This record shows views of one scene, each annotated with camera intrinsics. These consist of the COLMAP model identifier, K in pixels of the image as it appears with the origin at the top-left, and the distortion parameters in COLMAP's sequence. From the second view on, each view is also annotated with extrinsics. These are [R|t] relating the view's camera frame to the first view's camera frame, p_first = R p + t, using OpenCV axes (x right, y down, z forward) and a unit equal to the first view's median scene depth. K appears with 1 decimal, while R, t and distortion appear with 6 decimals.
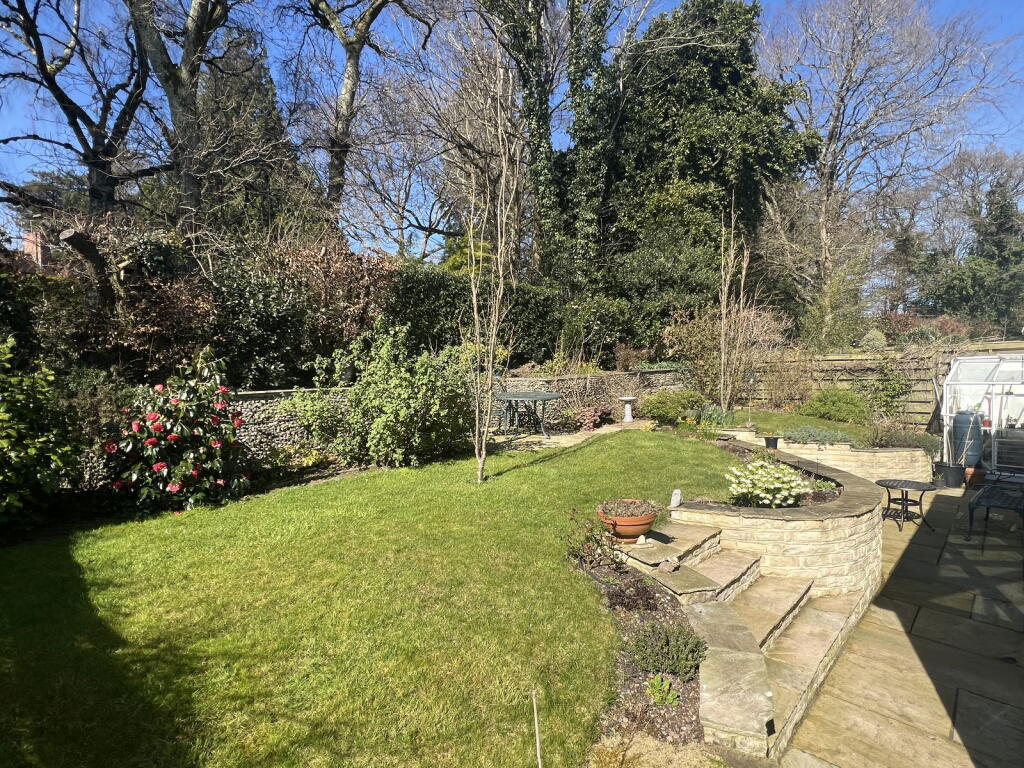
lens RADIAL K [[506.6, 0, 512.0], [0, 506.6, 384.0], [0, 0, 1]] dist [-0.000436, -0.000010]
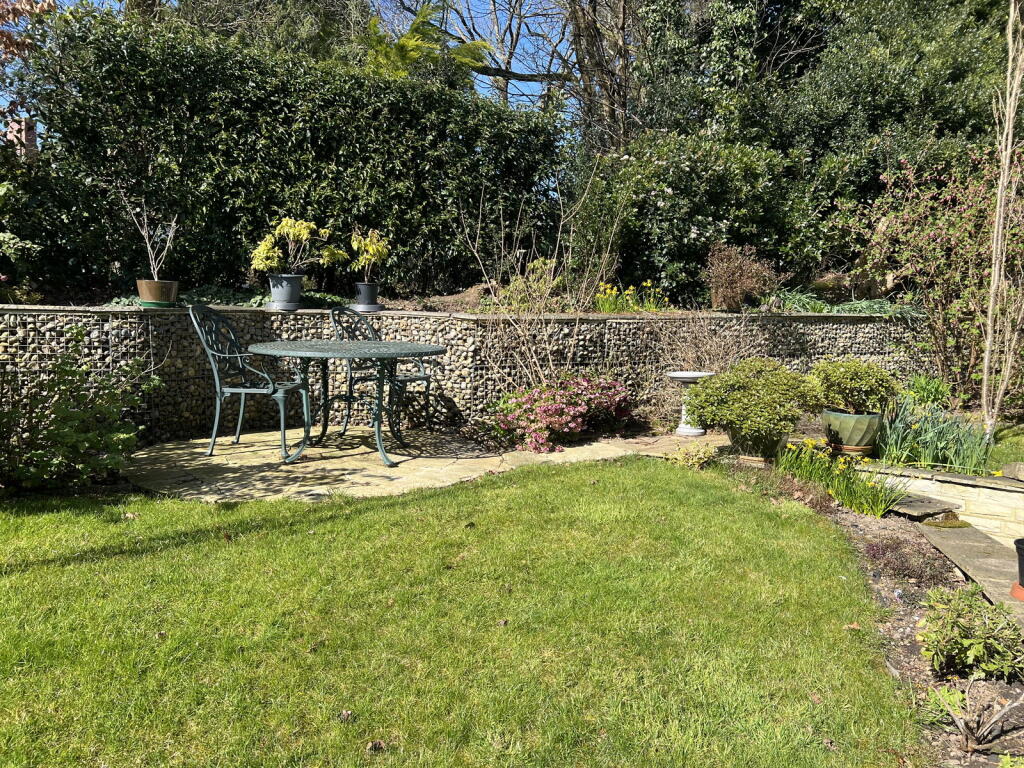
lens RADIAL K [[768.6, 0, 512.0], [0, 768.6, 384.0], [0, 0, 1]] dist [0.009780, 0.001588]
pose [[0.963566, 0.057030, -0.261321, 0.216436], [-0.047466, 0.997957, 0.042772, 0.014938], [0.263227, -0.028809, 0.964304, 0.346782]]
